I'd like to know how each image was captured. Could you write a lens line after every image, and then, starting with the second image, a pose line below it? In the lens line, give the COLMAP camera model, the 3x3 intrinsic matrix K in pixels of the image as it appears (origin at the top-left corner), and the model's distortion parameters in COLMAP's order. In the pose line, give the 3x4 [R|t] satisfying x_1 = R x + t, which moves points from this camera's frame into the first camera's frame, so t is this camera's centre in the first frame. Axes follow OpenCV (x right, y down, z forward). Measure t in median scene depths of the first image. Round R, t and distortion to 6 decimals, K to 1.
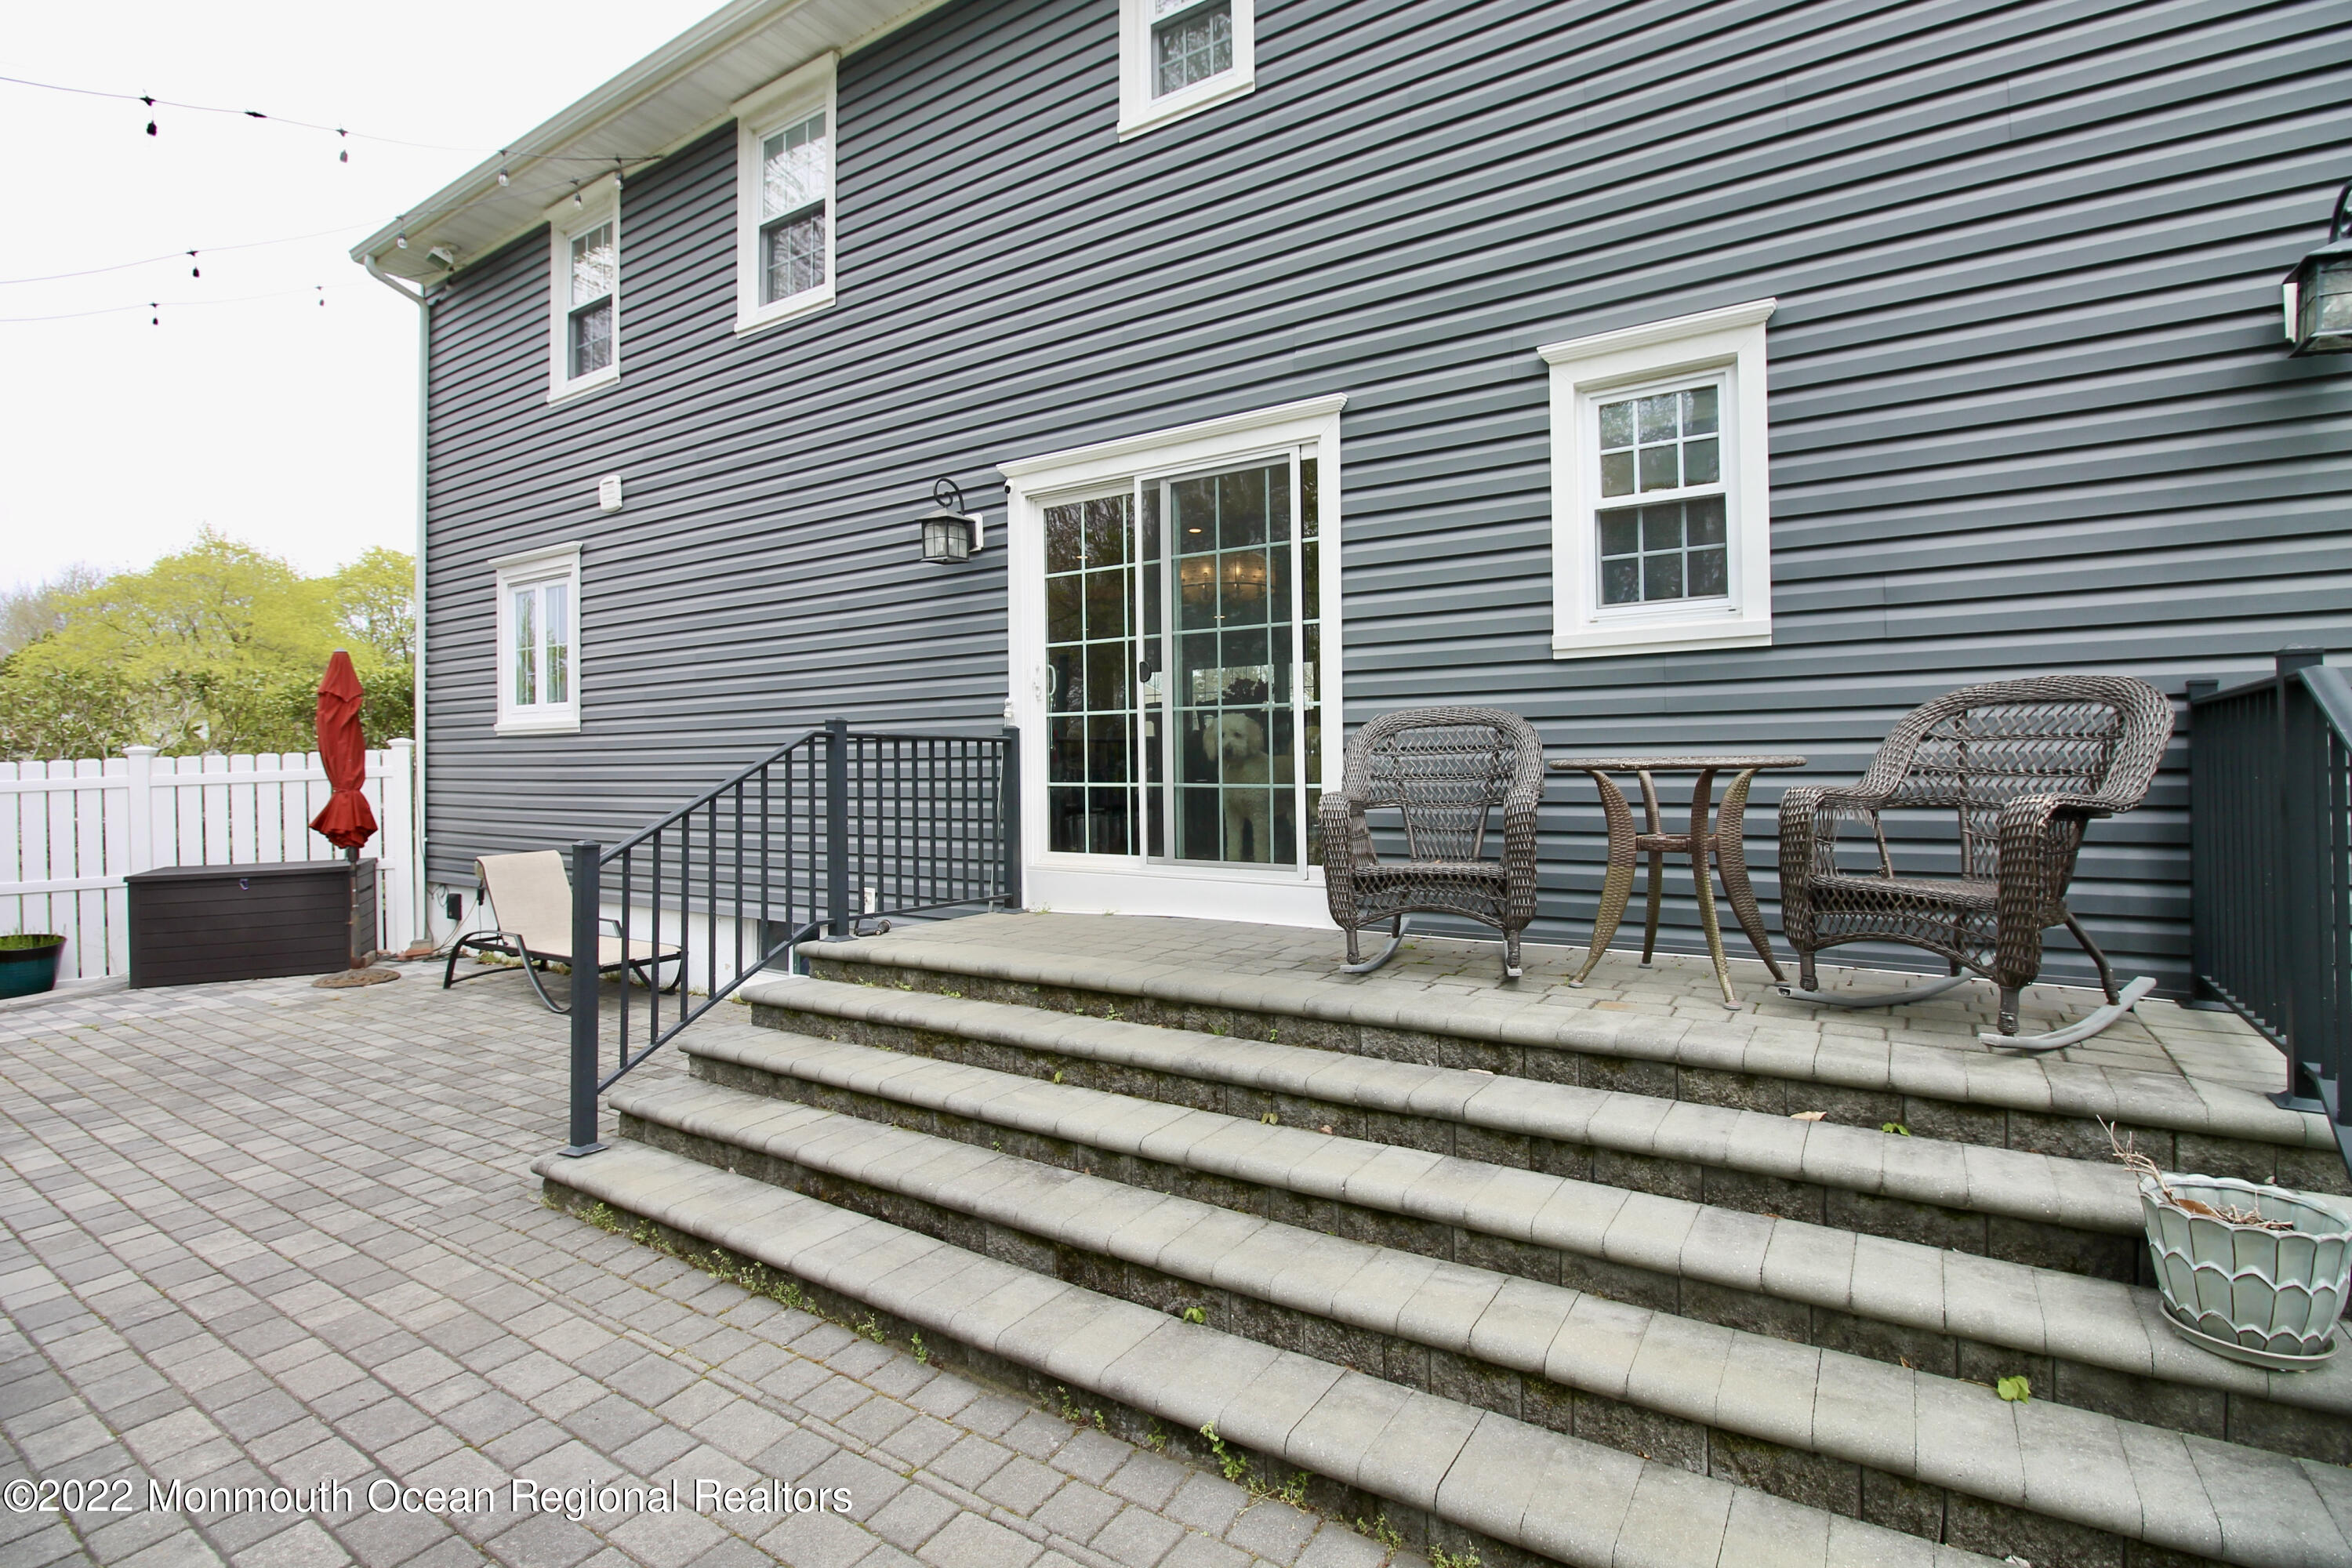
lens RADIAL K [[1095.2, 0, 1200.7], [0, 1095.2, 748.5], [0, 0, 1]] dist [-0.009464, -0.008053]
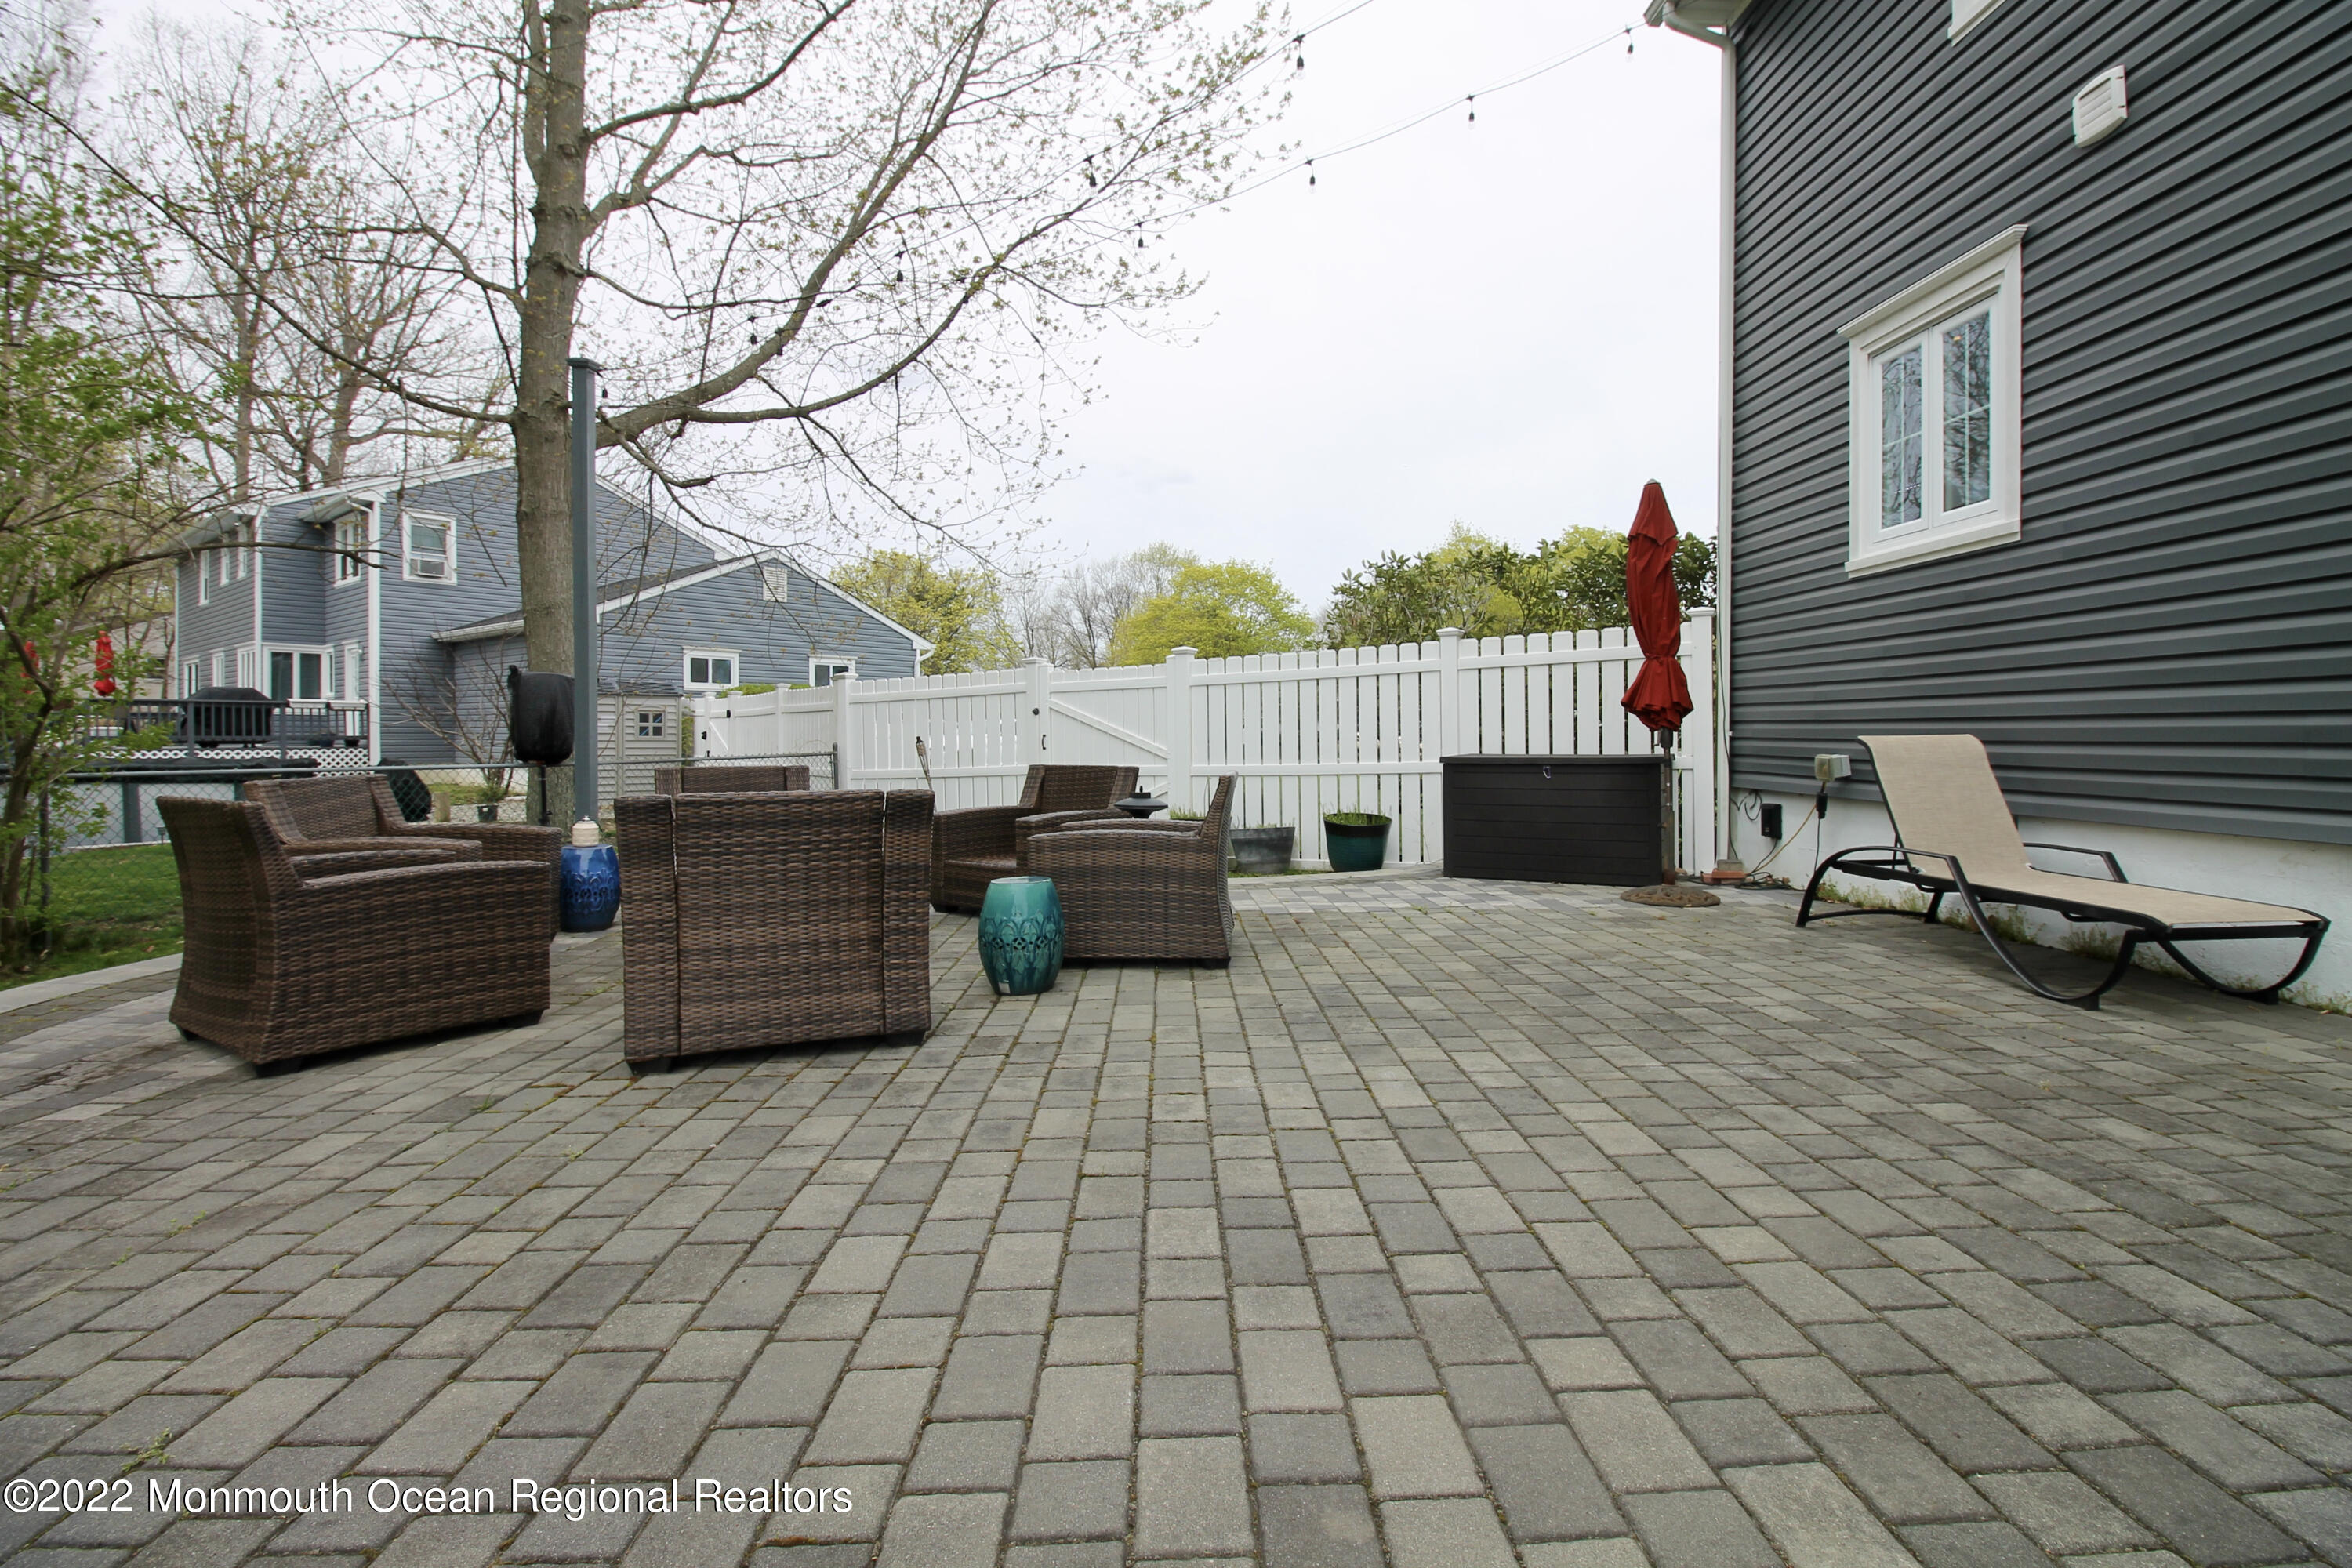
lens RADIAL K [[1095.2, 0, 1197.0], [0, 1095.2, 752.8], [0, 0, 1]] dist [-0.009464, -0.008053]
pose [[0.566335, 0.024959, -0.823797, -0.322624], [0.000231, 0.999536, 0.030443, 0.083552], [0.824175, -0.017431, 0.566067, 0.273991]]
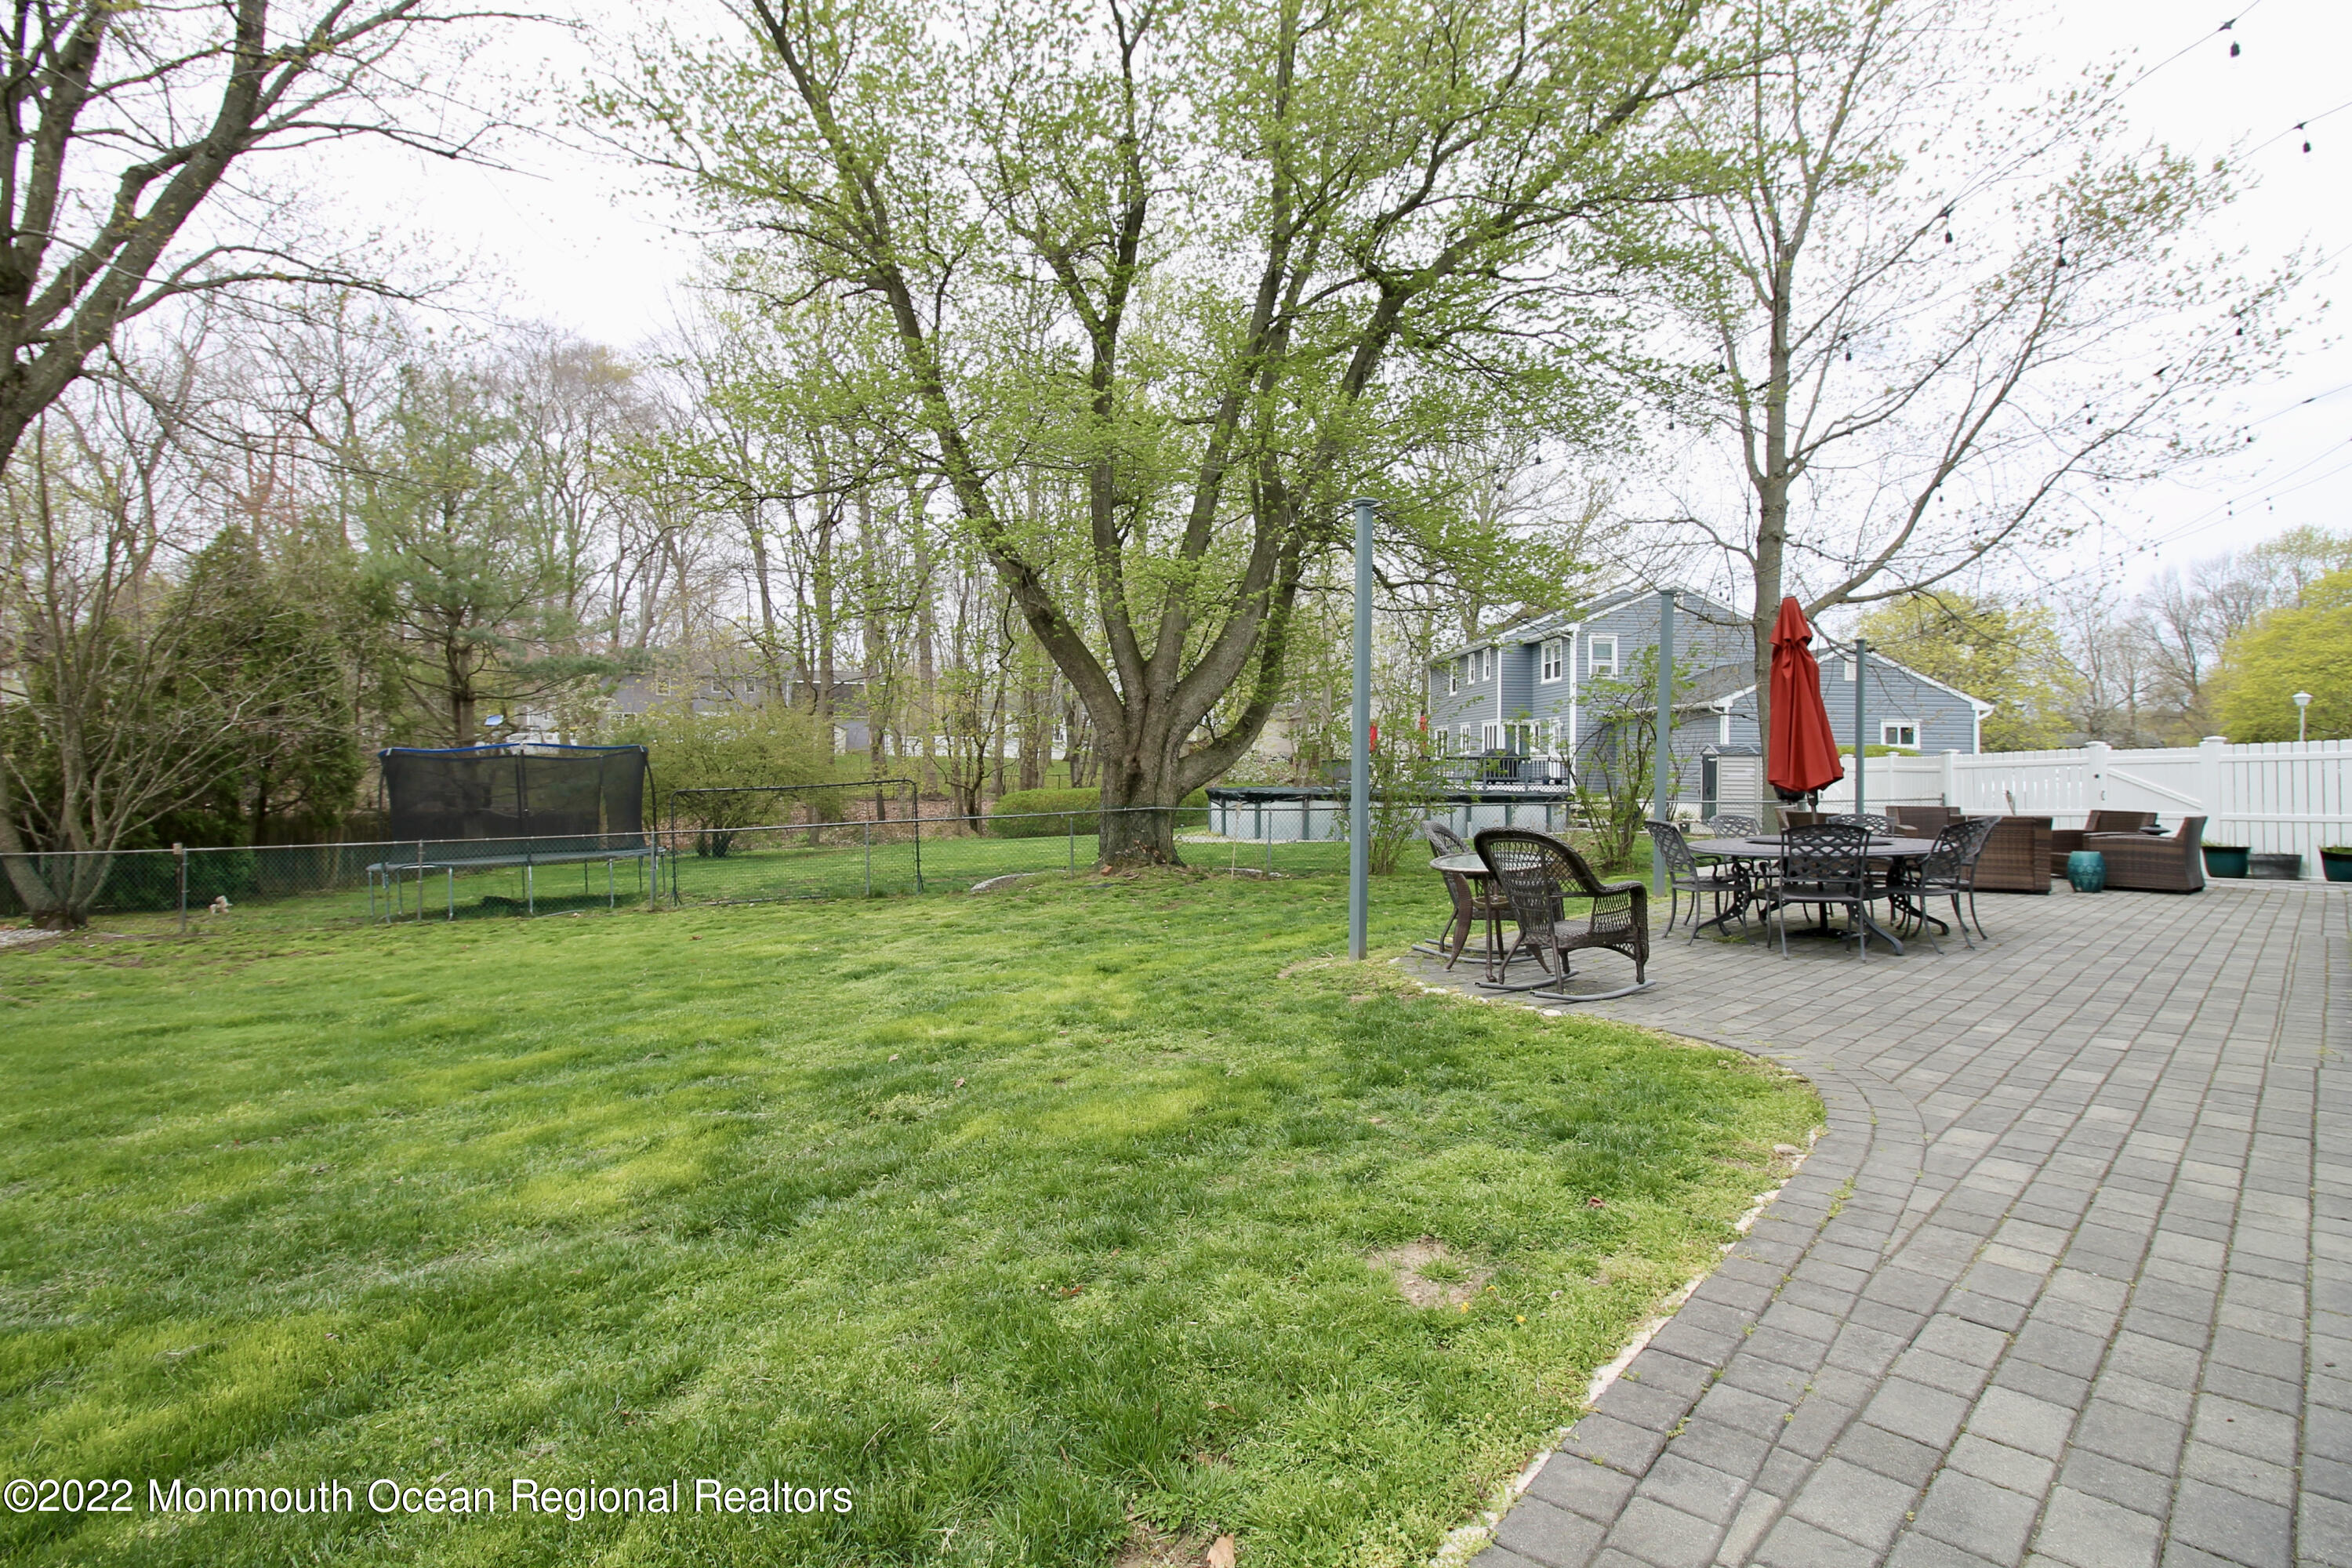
lens RADIAL K [[1095.2, 0, 1178.3], [0, 1095.2, 754.5], [0, 0, 1]] dist [-0.009464, -0.008053]
pose [[-0.249192, 0.001428, -0.968453, 0.893307], [0.005815, 0.999983, -0.000021, 0.024257], [0.968437, -0.005637, -0.249196, -0.307654]]
